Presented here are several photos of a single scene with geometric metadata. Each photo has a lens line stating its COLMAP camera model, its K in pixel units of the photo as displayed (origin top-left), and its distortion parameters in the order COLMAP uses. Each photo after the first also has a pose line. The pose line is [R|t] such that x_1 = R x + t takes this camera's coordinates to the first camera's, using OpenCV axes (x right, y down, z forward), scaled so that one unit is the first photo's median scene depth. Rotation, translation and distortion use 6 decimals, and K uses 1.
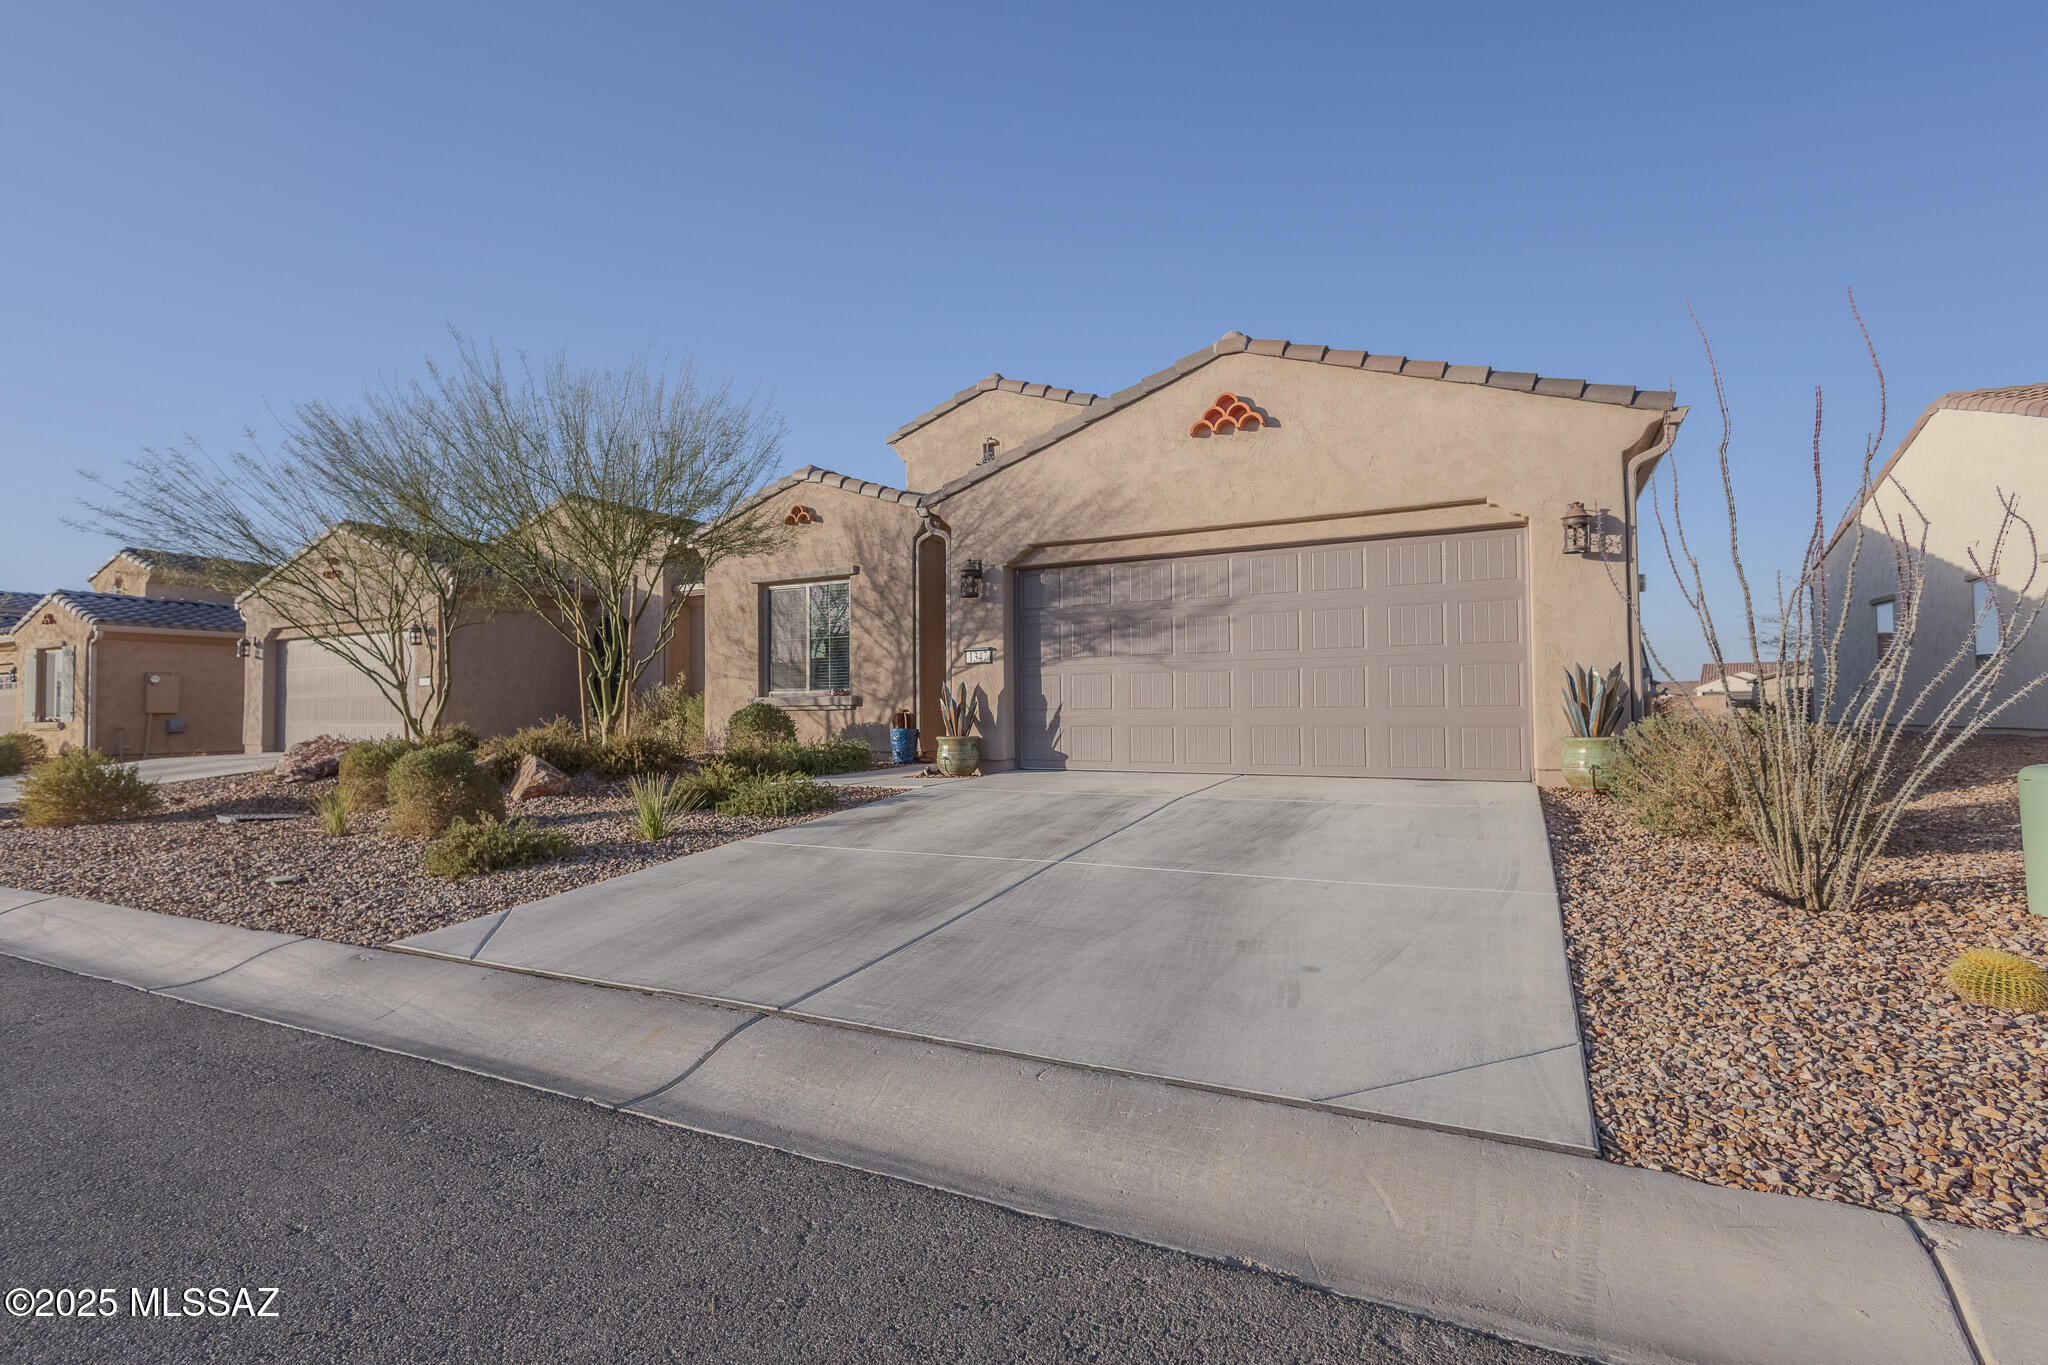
lens RADIAL K [[930.0, 0, 1032.7], [0, 930.0, 682.3], [0, 0, 1]] dist [0.001594, -0.001866]
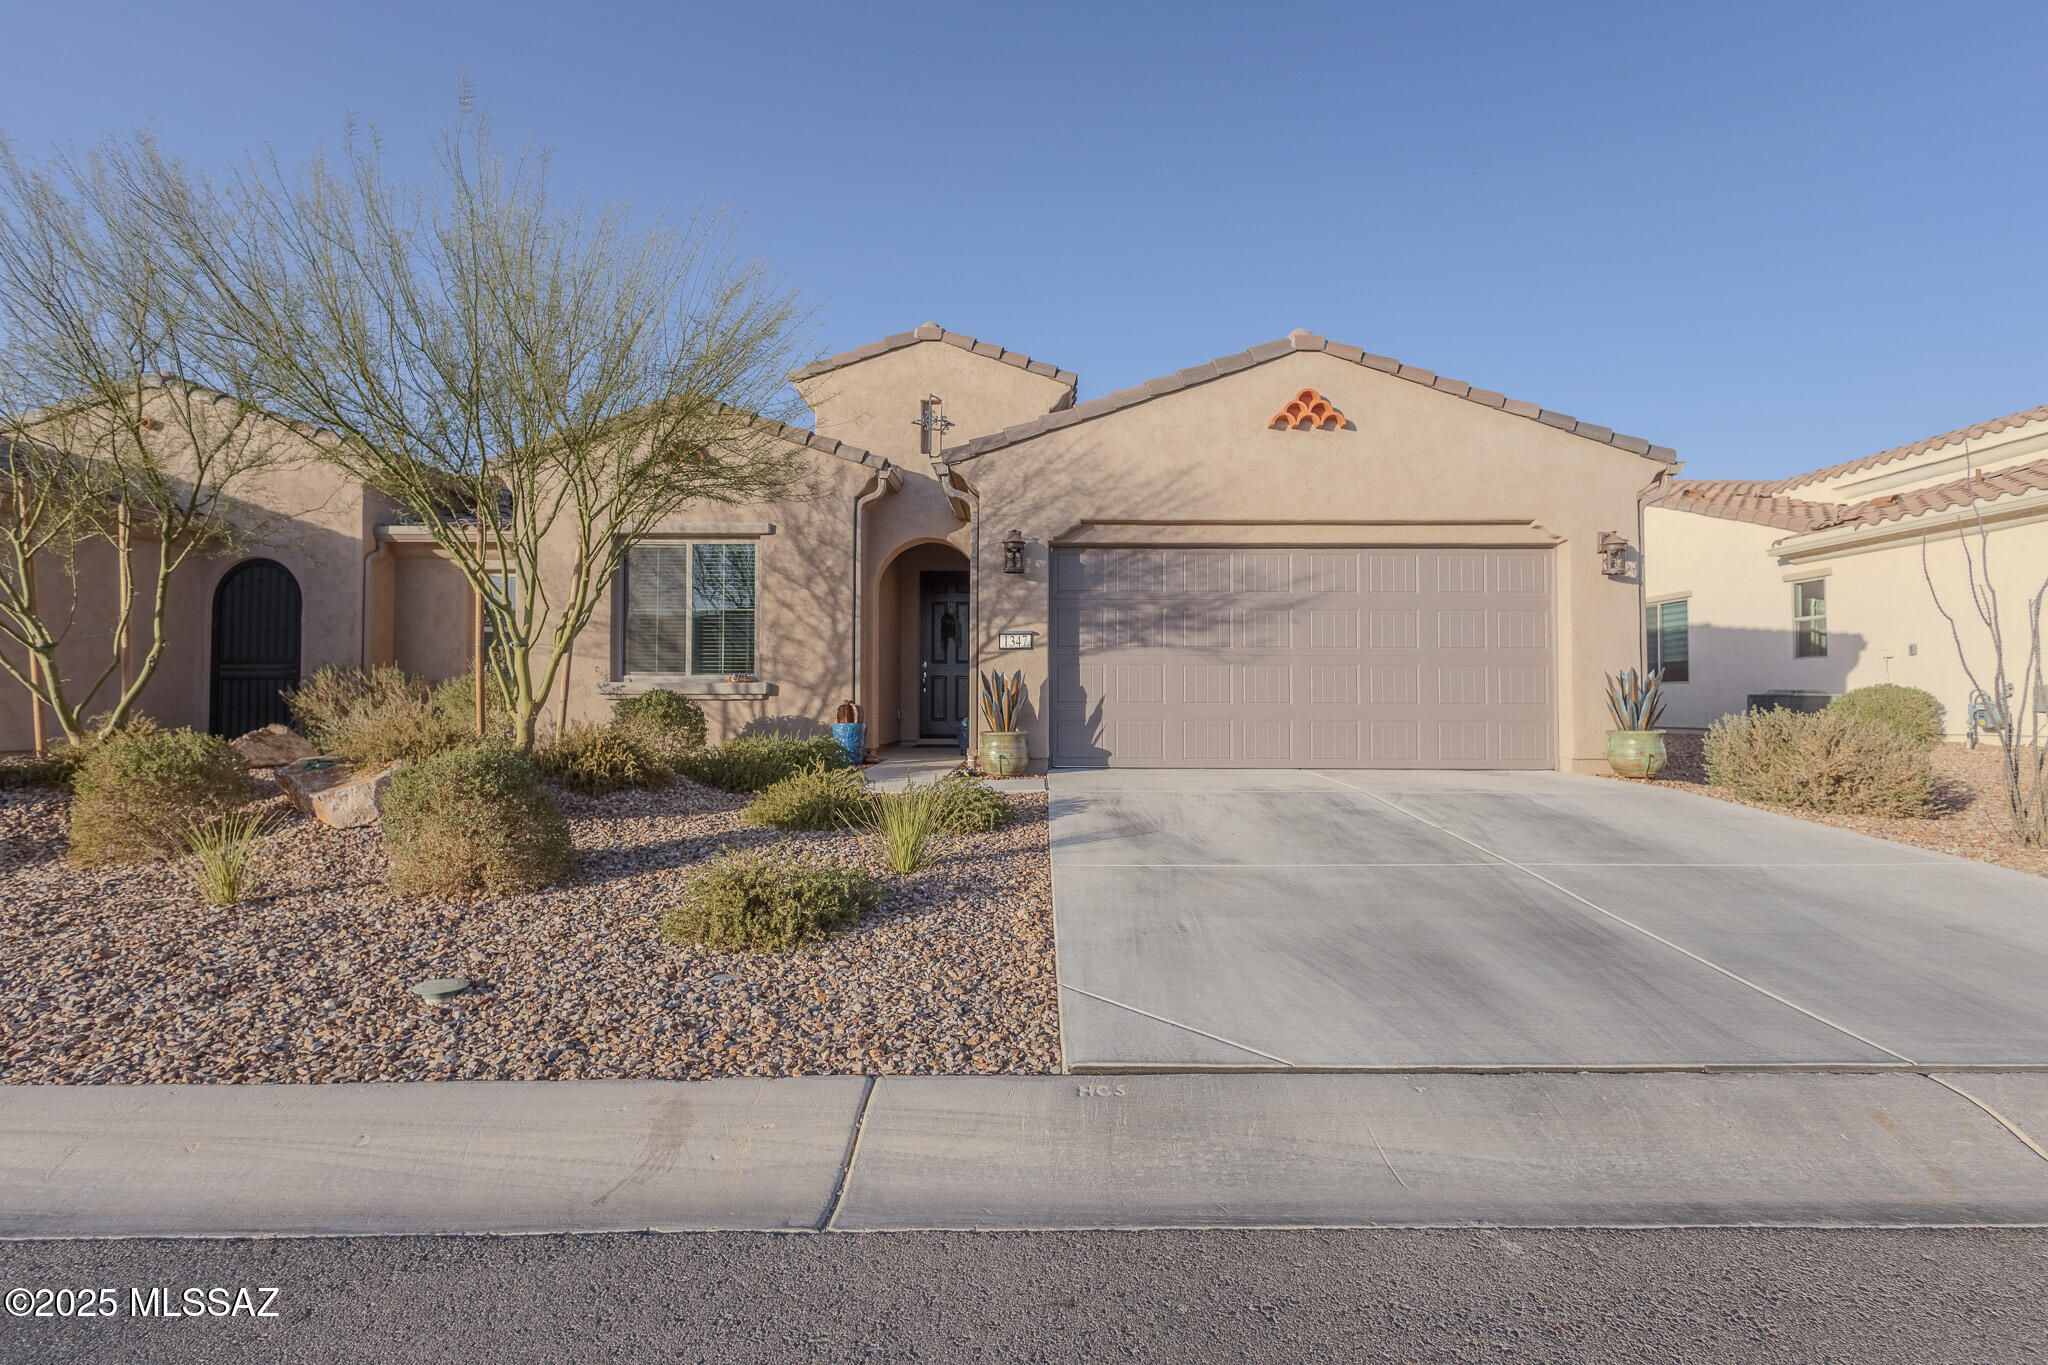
lens RADIAL K [[930.0, 0, 1020.6], [0, 930.0, 690.0], [0, 0, 1]] dist [0.001594, -0.001866]
pose [[0.895999, 0.018744, 0.443660, -0.448854], [-0.025451, 0.999634, 0.009166, 0.010128], [-0.443326, -0.019505, 0.896148, 0.208080]]
